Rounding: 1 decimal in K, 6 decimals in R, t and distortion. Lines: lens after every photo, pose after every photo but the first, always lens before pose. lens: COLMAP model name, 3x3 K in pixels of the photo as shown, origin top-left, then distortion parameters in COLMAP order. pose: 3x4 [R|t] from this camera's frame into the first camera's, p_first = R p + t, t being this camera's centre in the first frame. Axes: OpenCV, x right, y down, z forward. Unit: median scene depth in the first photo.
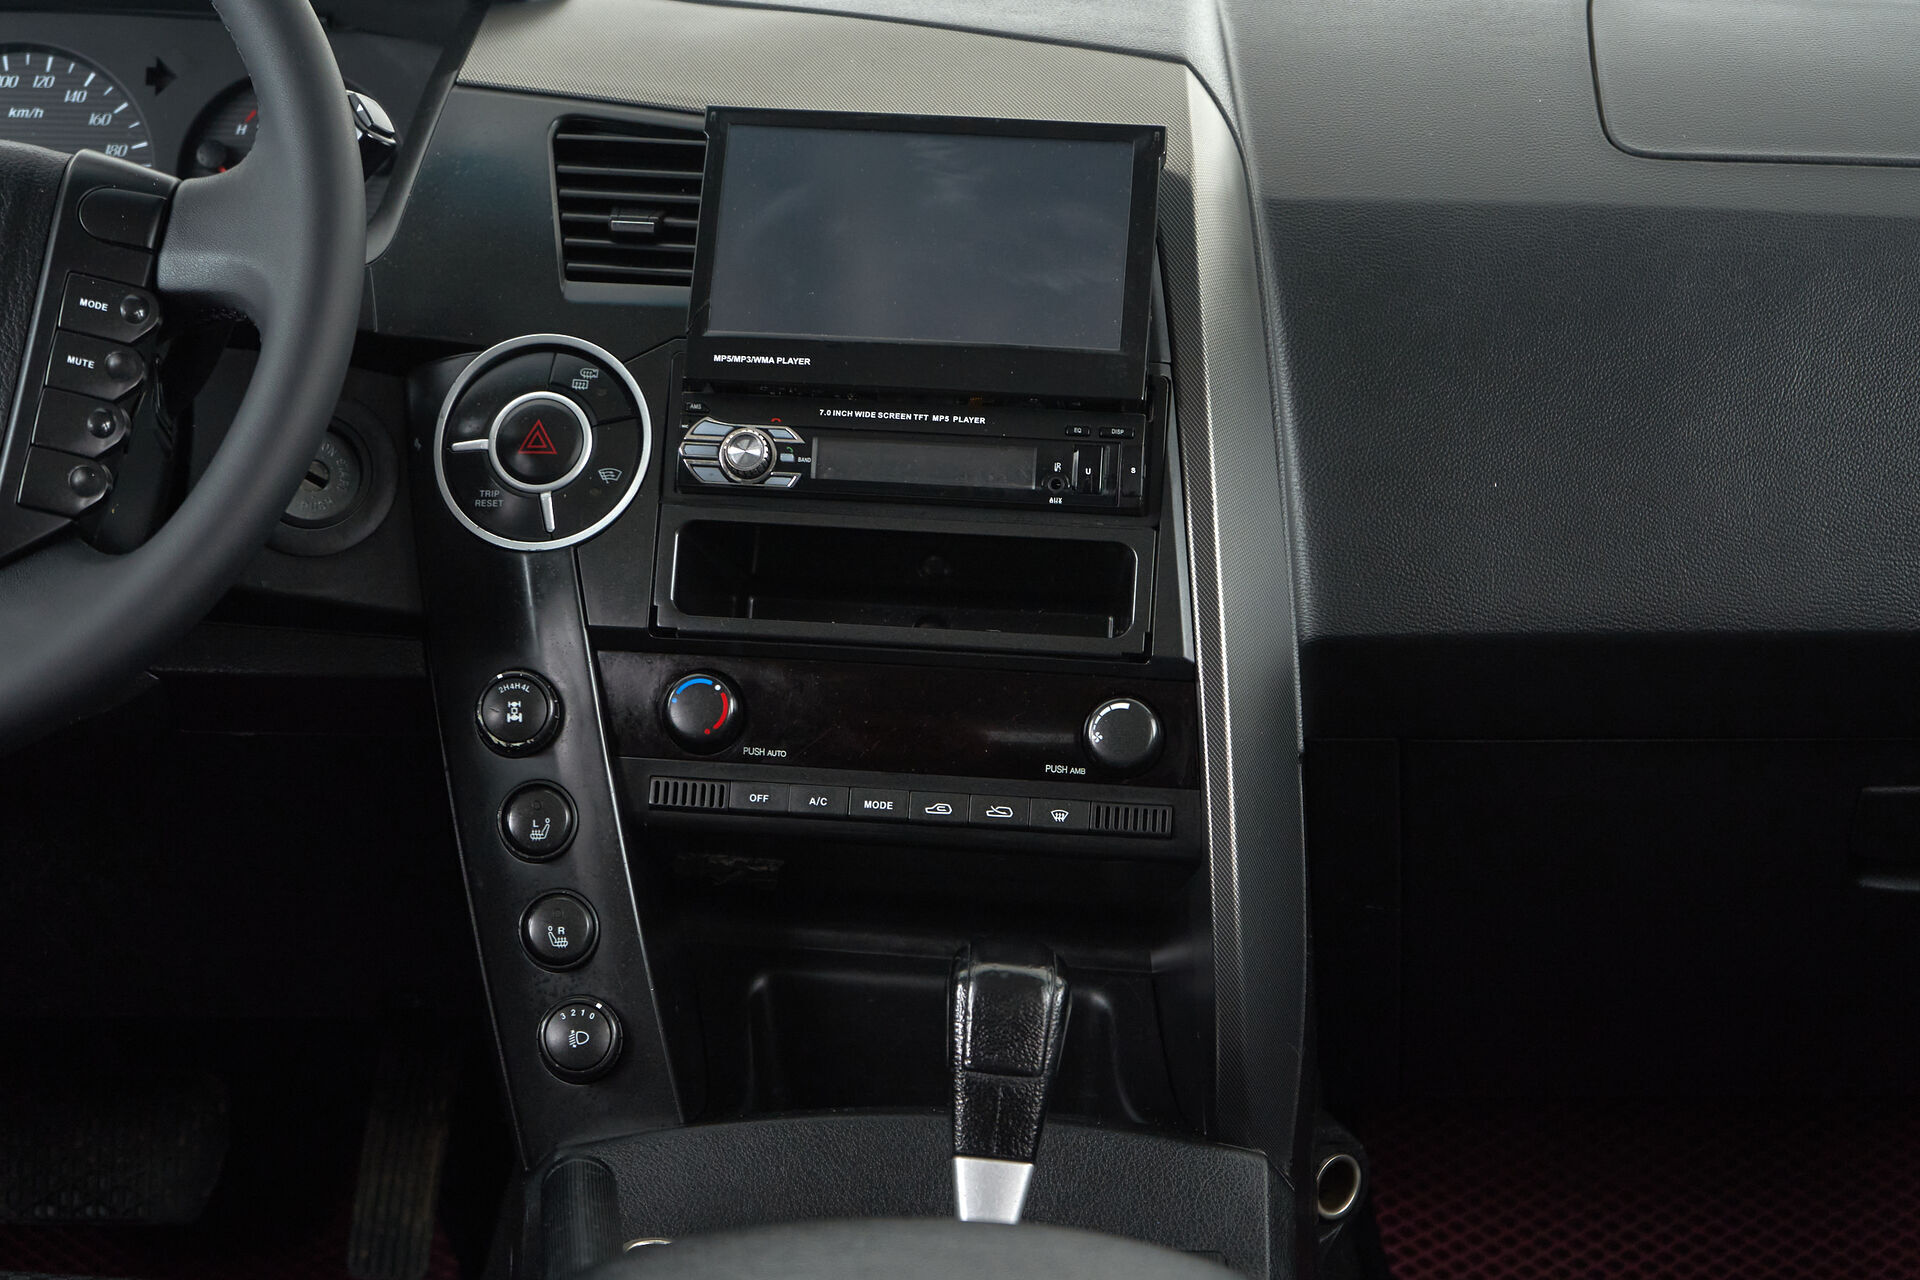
lens RADIAL K [[4460.0, 0, 985.6], [0, 4460.0, 589.3], [0, 0, 1]] dist [0.034156, 0.000000]
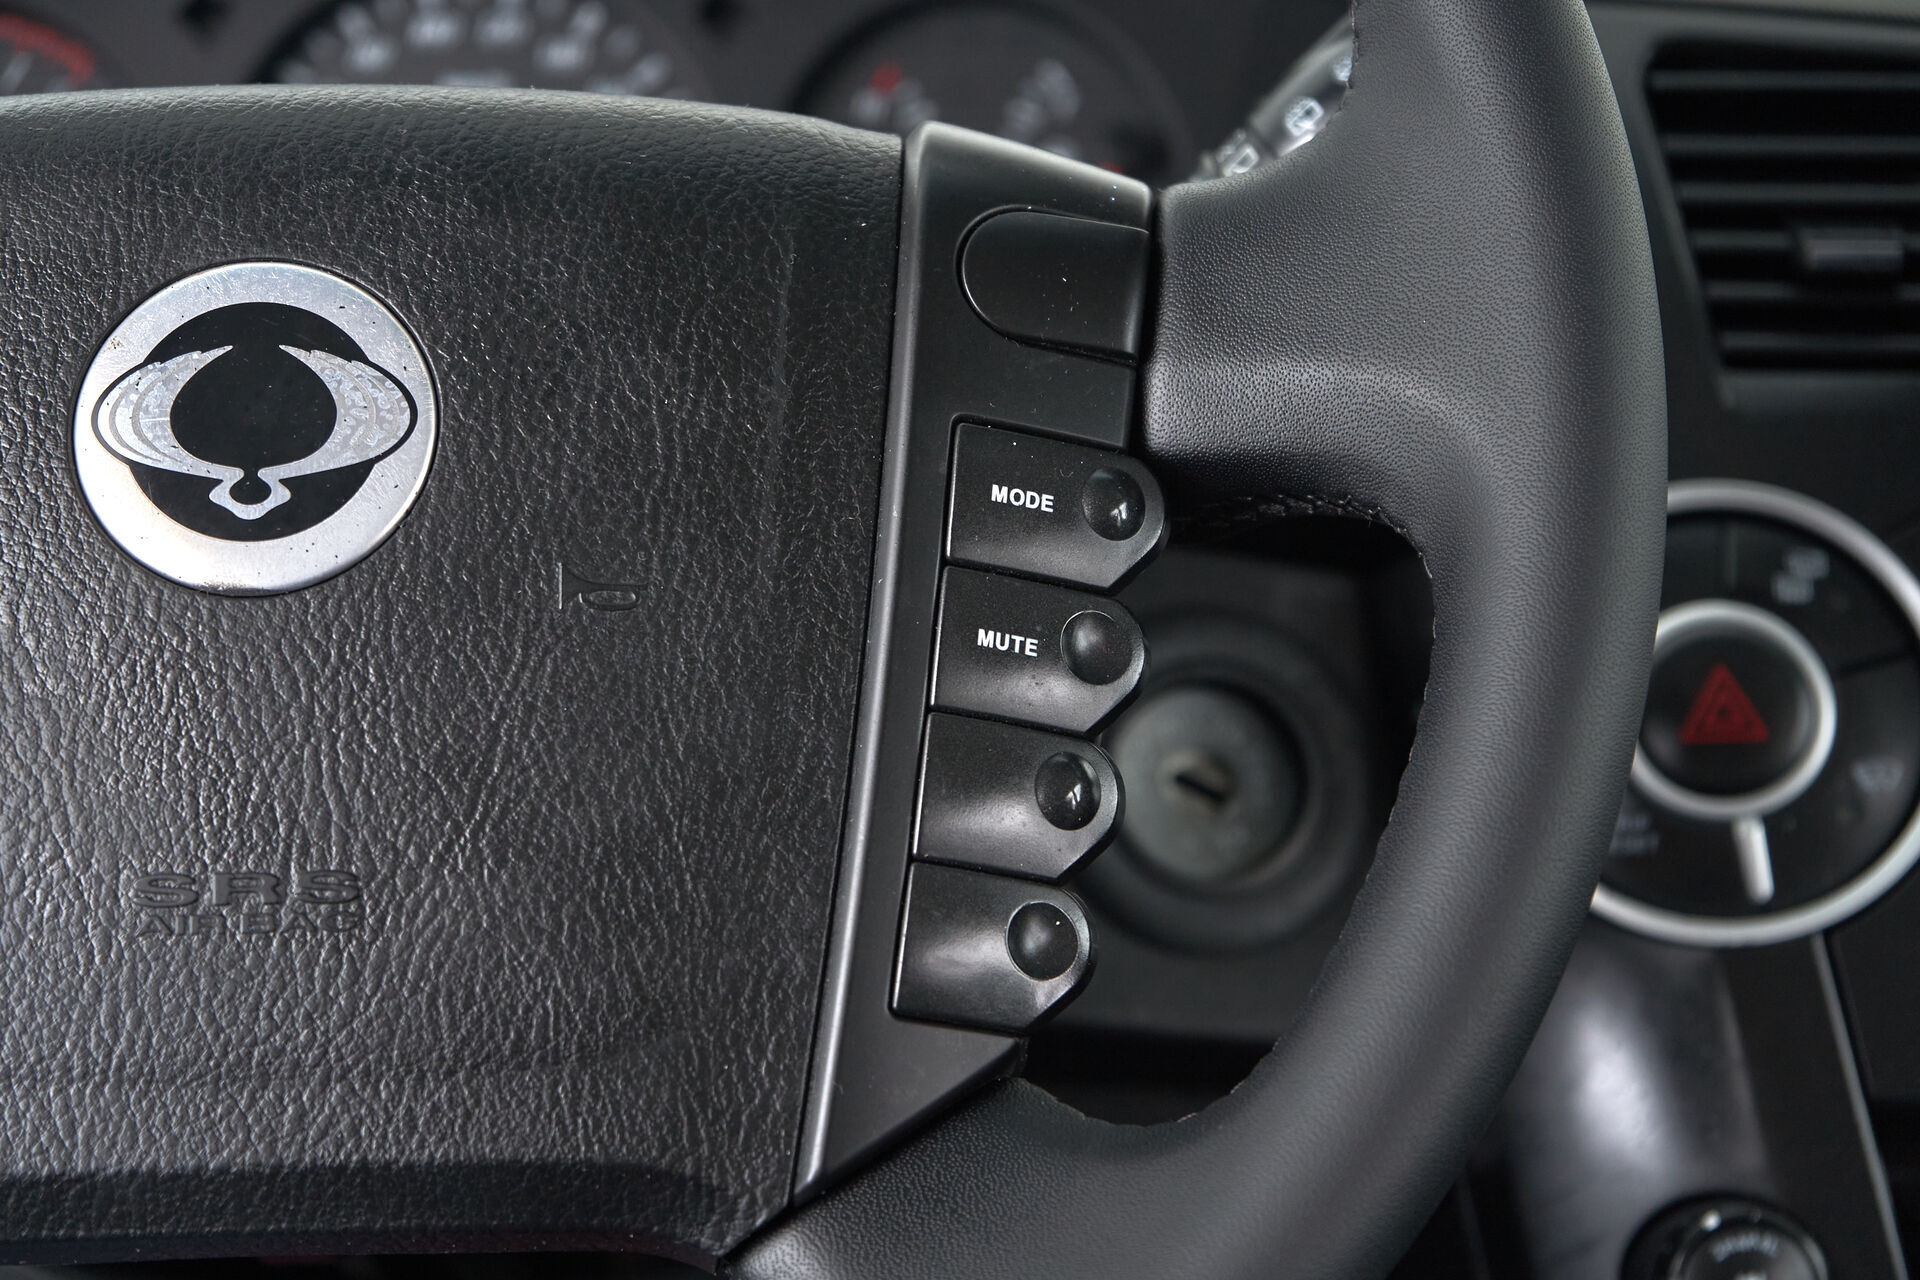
lens RADIAL K [[3834.0, 0, 960.1], [0, 3834.0, 641.7], [0, 0, 1]] dist [0.095203, 0.000000]
pose [[0.997844, -0.039144, 0.052683, -0.205582], [0.037897, 0.998982, 0.024460, -0.054435], [-0.053586, -0.022411, 0.998312, 0.594798]]
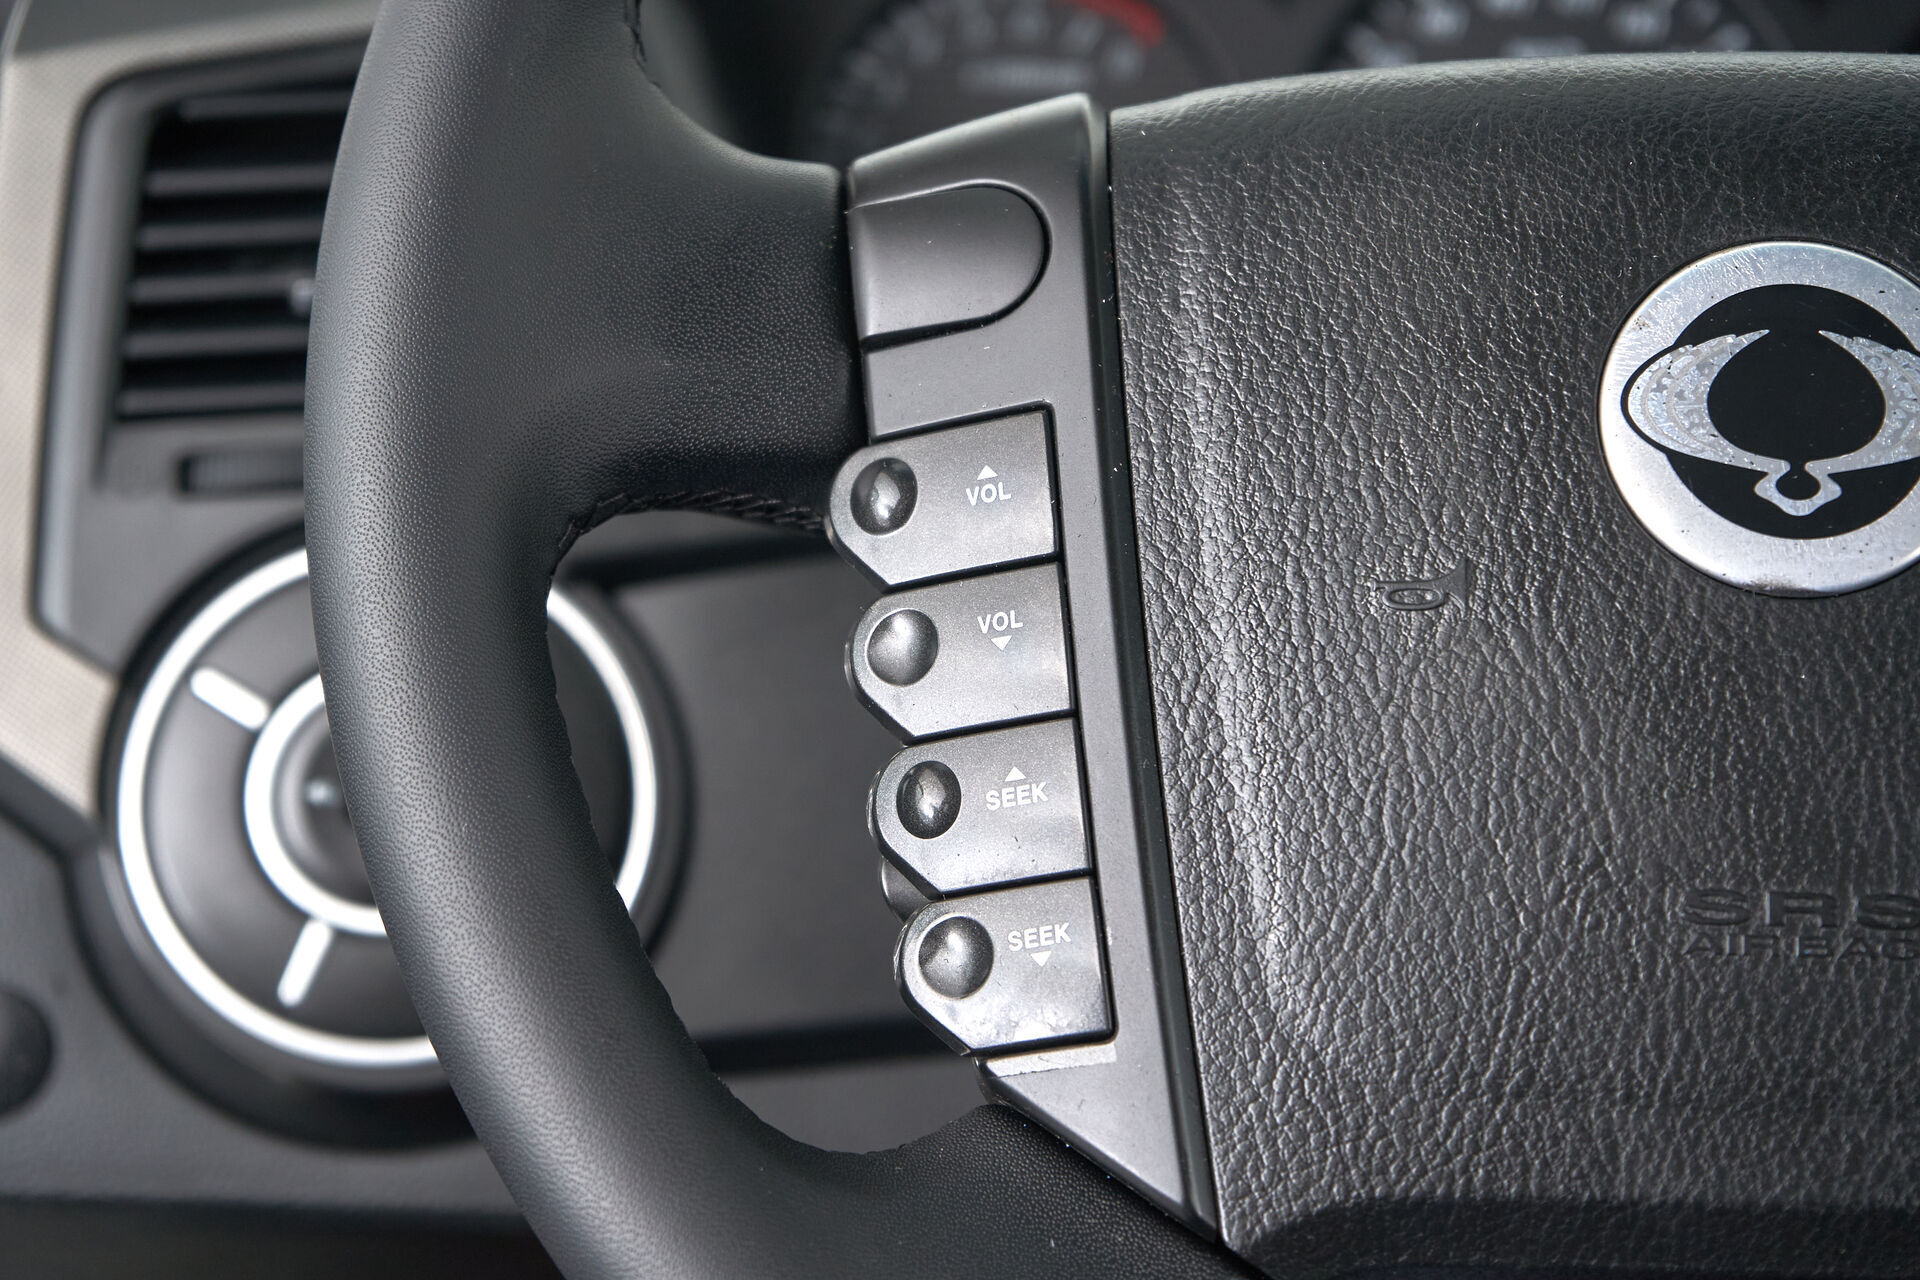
lens RADIAL K [[3834.0, 0, 965.3], [0, 3834.0, 625.6], [0, 0, 1]] dist [0.095203, 0.000000]
pose [[0.999418, 0.000008, -0.034098, -0.299917], [0.000940, 0.999613, 0.027804, -0.058749], [0.034085, -0.027820, 0.999032, 0.613825]]
